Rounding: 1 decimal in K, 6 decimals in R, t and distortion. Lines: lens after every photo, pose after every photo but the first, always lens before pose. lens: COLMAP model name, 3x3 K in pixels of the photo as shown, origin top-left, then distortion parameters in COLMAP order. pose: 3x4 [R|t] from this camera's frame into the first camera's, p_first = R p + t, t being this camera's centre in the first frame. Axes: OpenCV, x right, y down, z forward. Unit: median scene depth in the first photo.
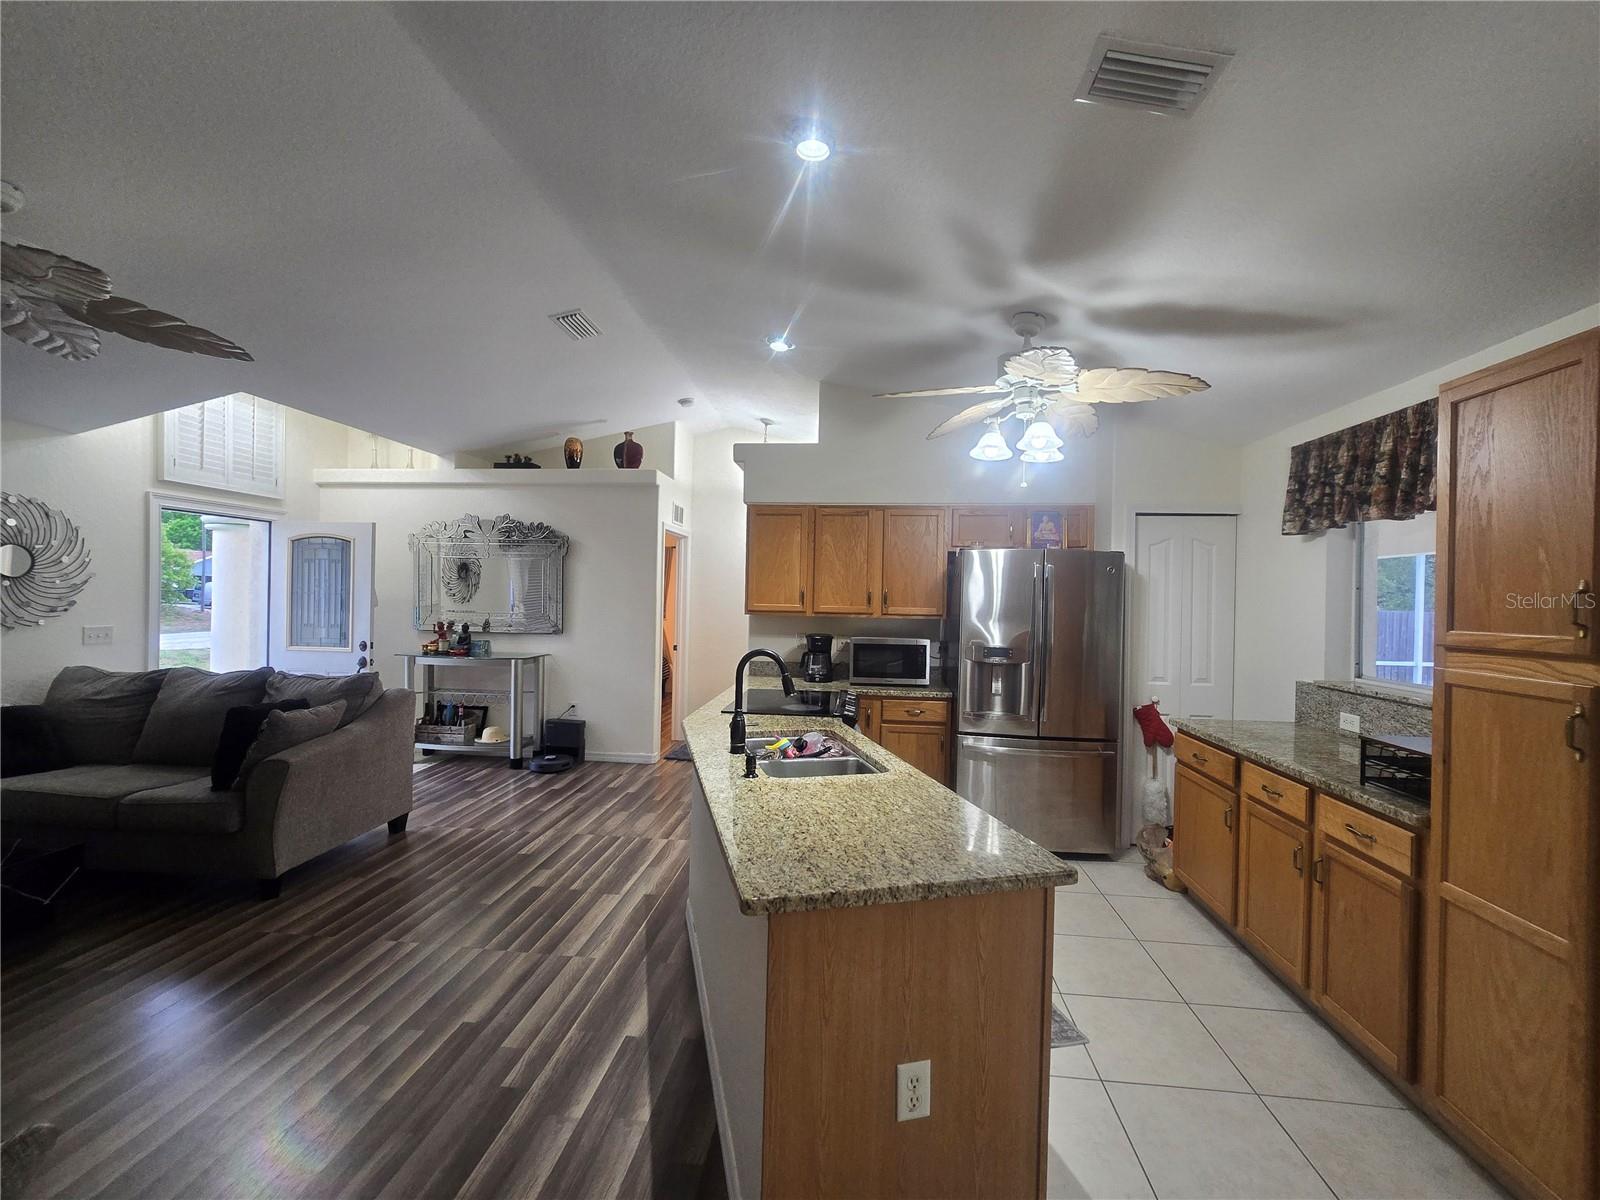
lens RADIAL K [[656.5, 0, 801.9], [0, 656.5, 598.2], [0, 0, 1]] dist [-0.003538, 0.000437]
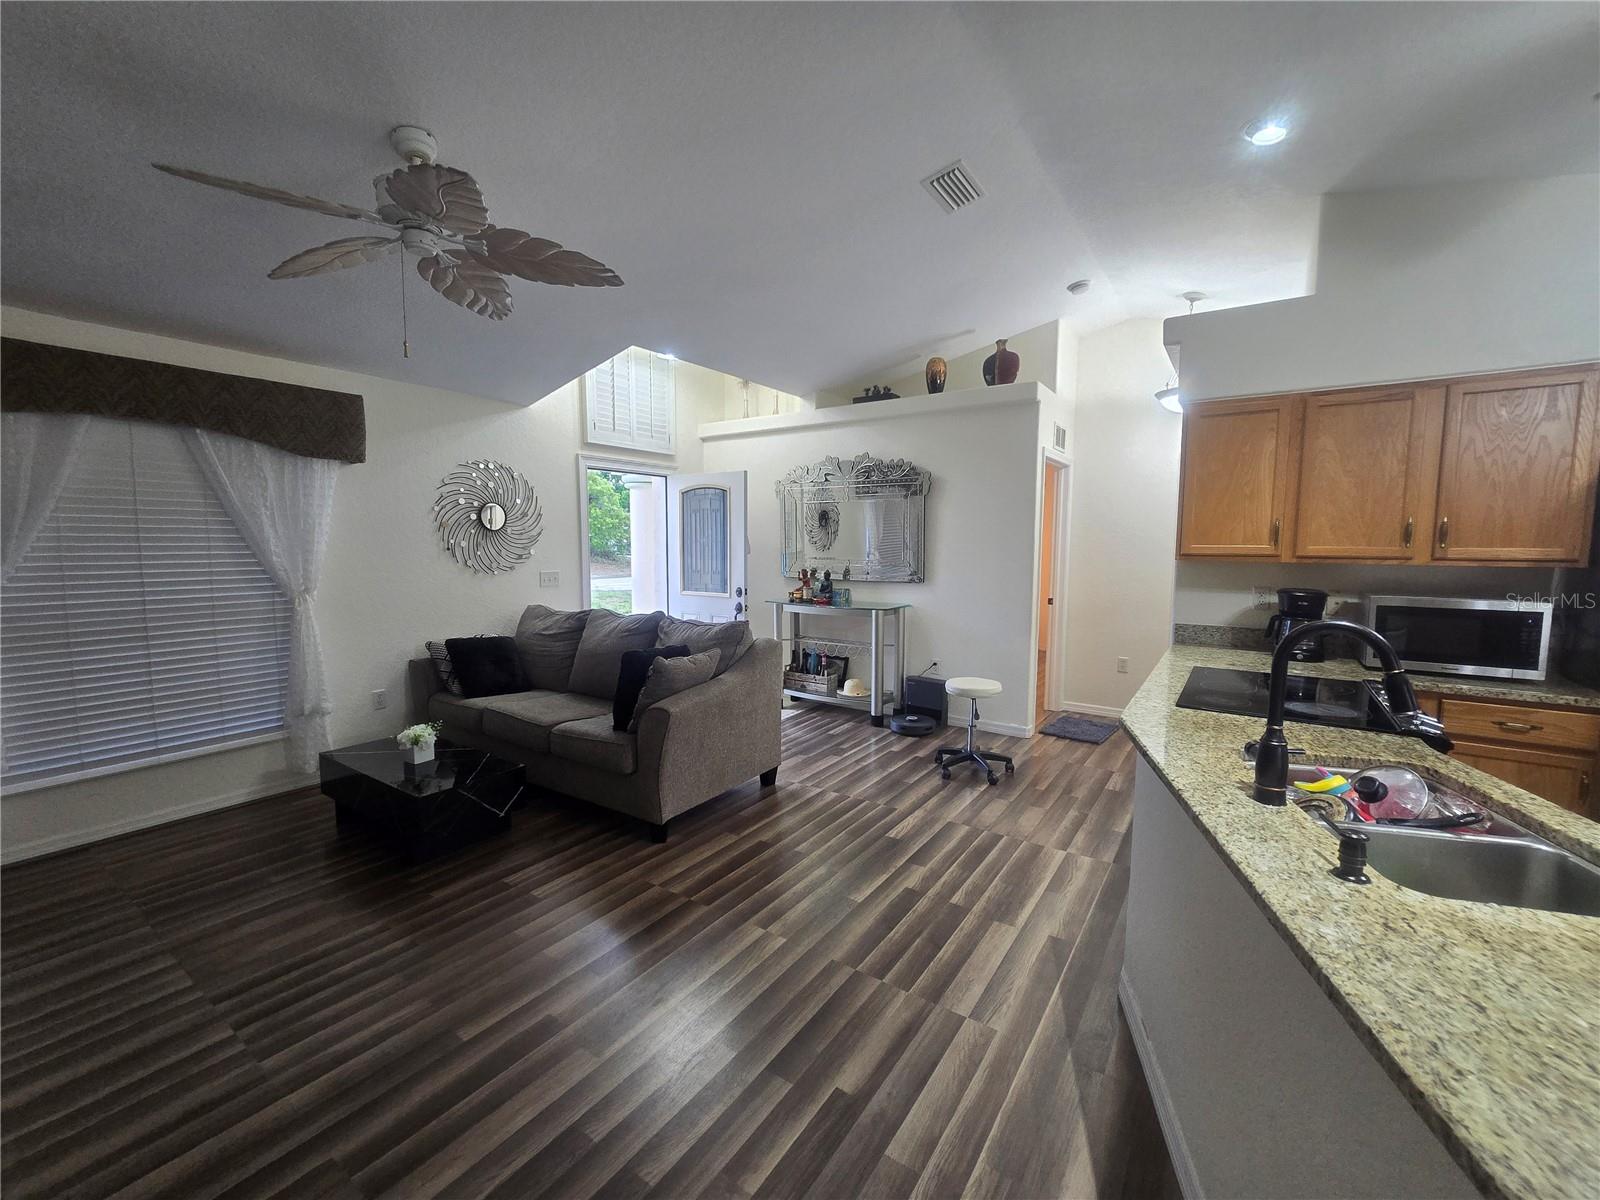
lens RADIAL K [[654.8, 0, 804.9], [0, 654.8, 598.5], [0, 0, 1]] dist [-0.002347, -0.000363]
pose [[0.876387, 0.025735, -0.480919, -0.104276], [0.012035, 0.997089, 0.075287, 0.008344], [0.481456, -0.071768, 0.873527, 0.188434]]
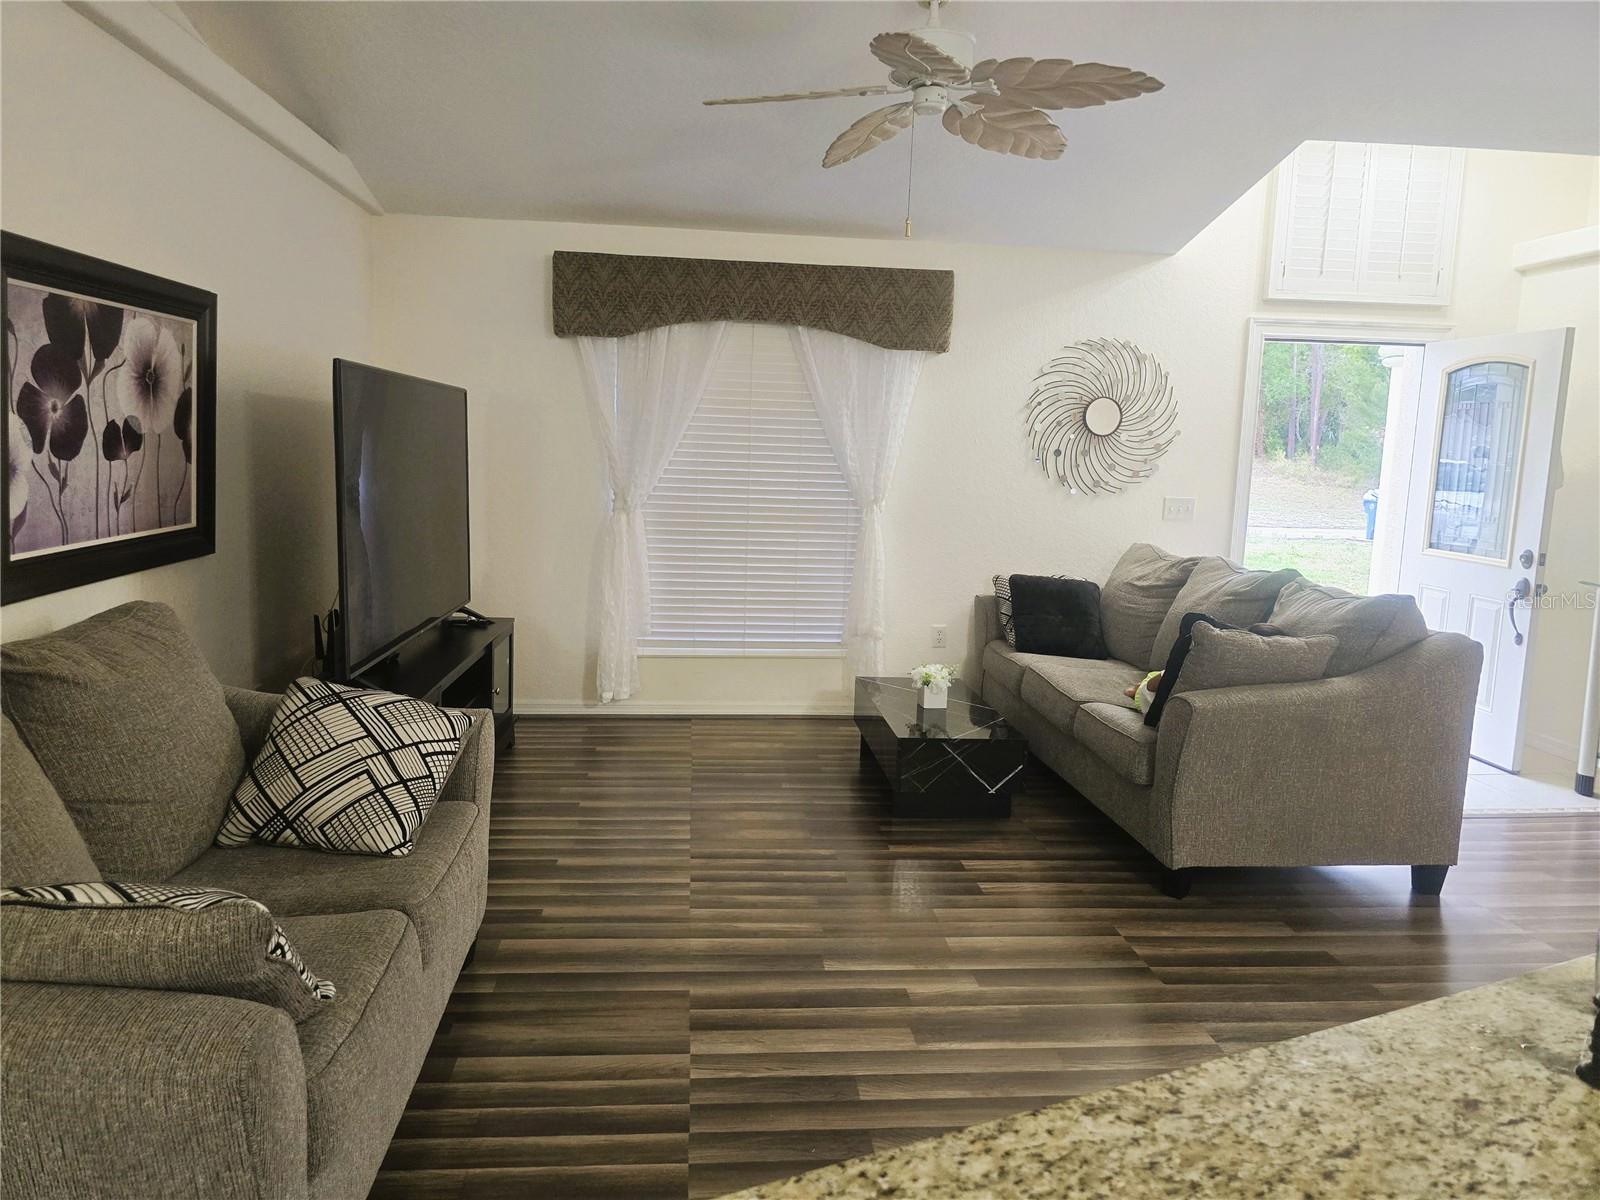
lens RADIAL K [[1072.8, 0, 787.9], [0, 1072.8, 576.4], [0, 0, 1]] dist [0.064977, -0.066252]
pose [[0.182573, 0.110431, -0.976971, 0.137453], [-0.032726, 0.993804, 0.106218, 0.013835], [0.982647, 0.012580, 0.185056, 0.288884]]
